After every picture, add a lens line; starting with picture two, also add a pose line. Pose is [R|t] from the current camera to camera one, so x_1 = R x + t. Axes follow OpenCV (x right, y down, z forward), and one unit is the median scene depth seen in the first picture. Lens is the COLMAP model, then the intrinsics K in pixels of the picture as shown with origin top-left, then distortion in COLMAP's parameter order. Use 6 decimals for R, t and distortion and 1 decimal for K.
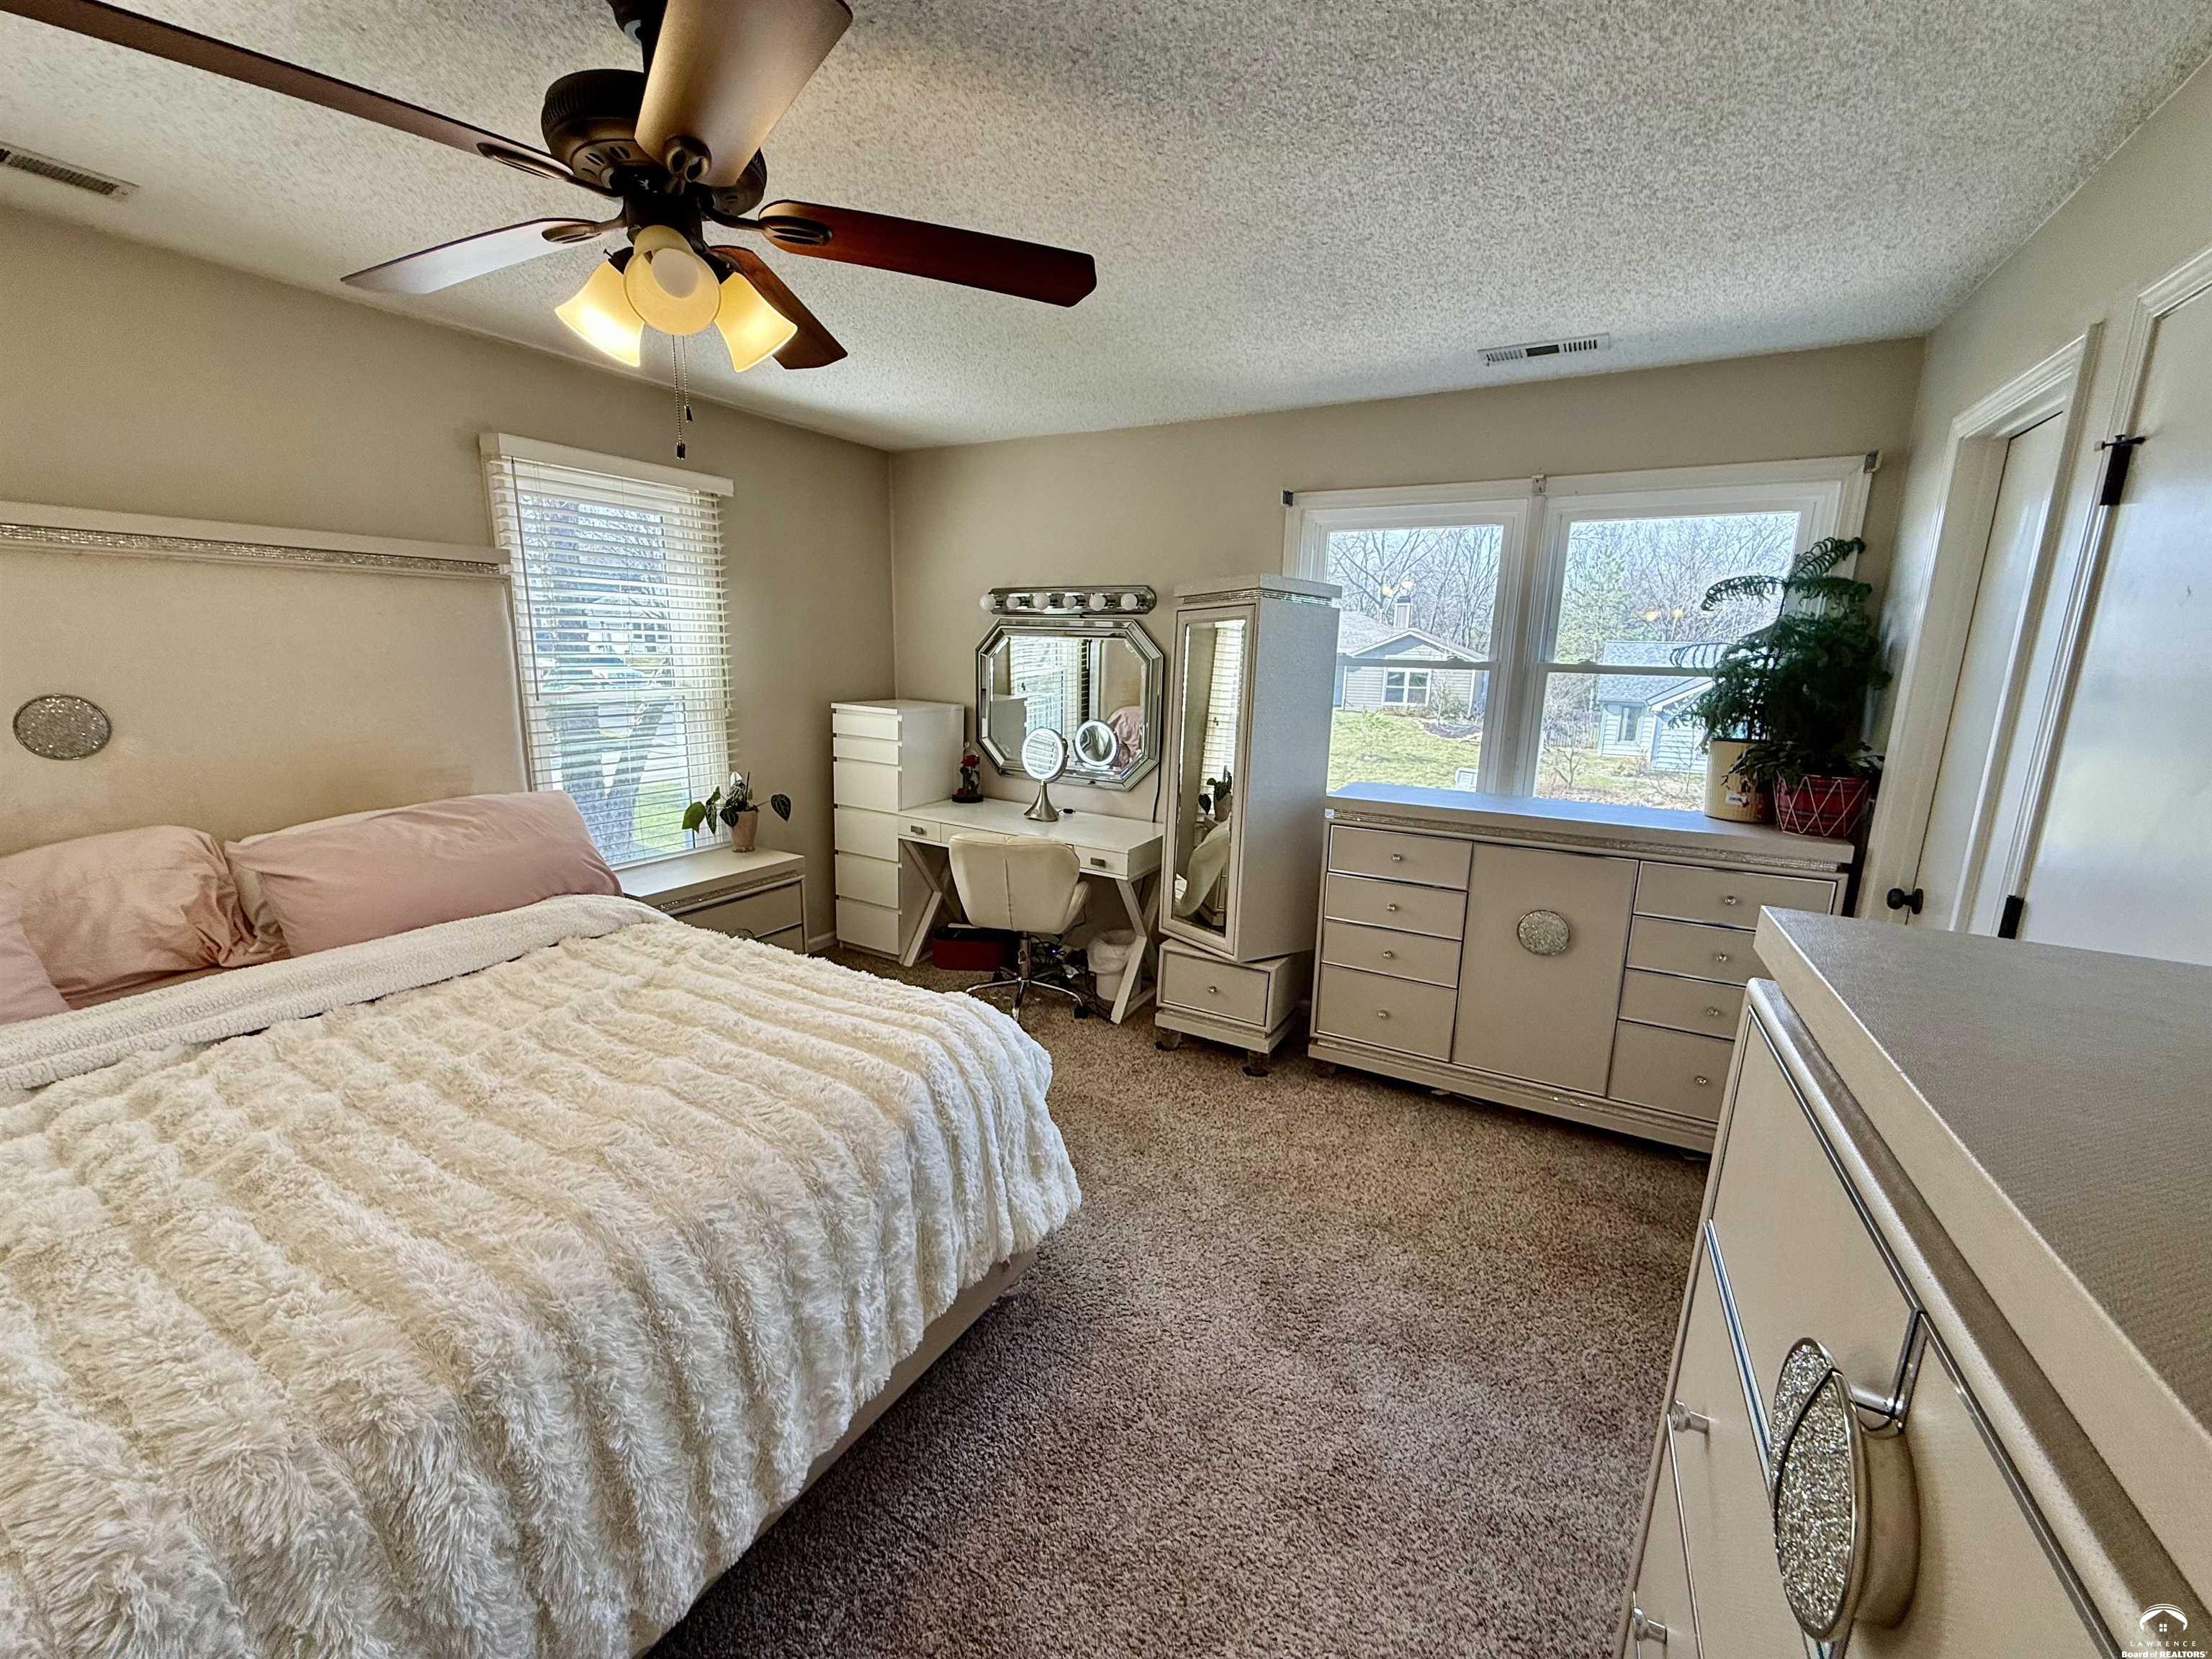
lens RADIAL K [[884.3, 0, 1097.8], [0, 884.3, 831.2], [0, 0, 1]] dist [-0.000926, -0.000185]
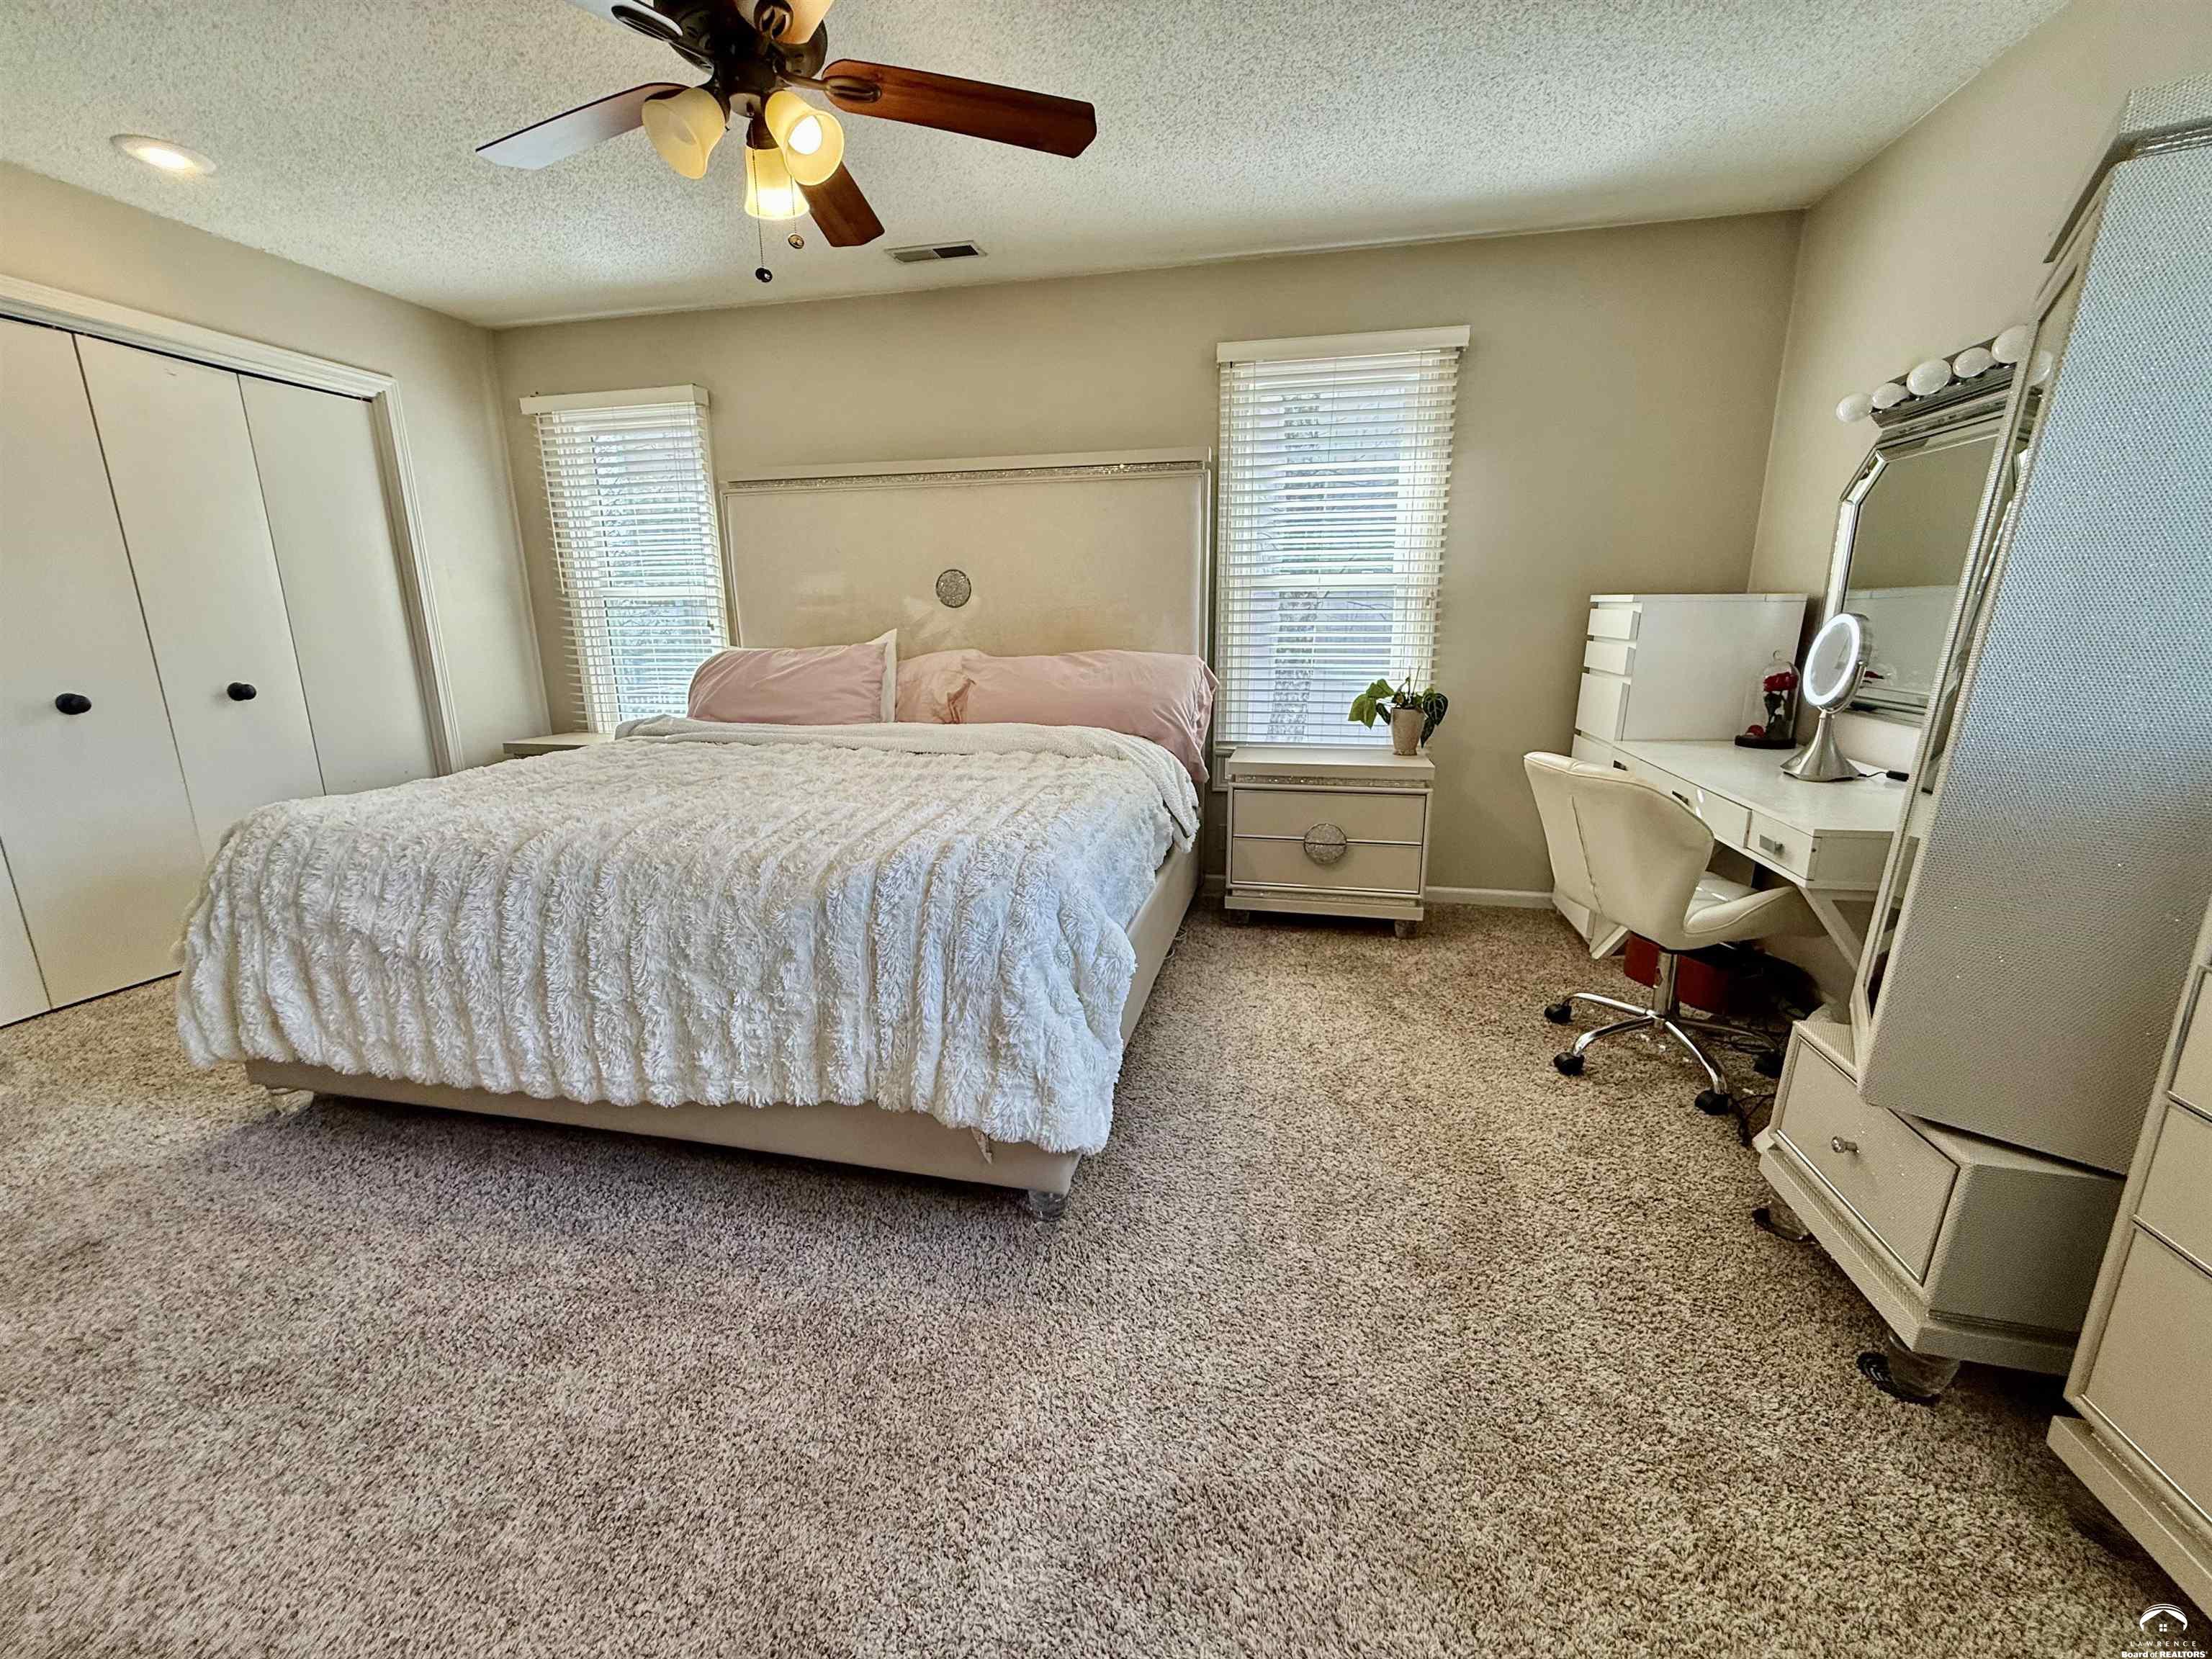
lens RADIAL K [[884.3, 0, 1101.7], [0, 884.3, 834.3], [0, 0, 1]] dist [-0.000926, -0.000185]
pose [[0.298096, 0.201359, -0.933056, 0.398001], [-0.183596, 0.971340, 0.150965, 0.022693], [0.936713, 0.126303, 0.326521, 0.459541]]
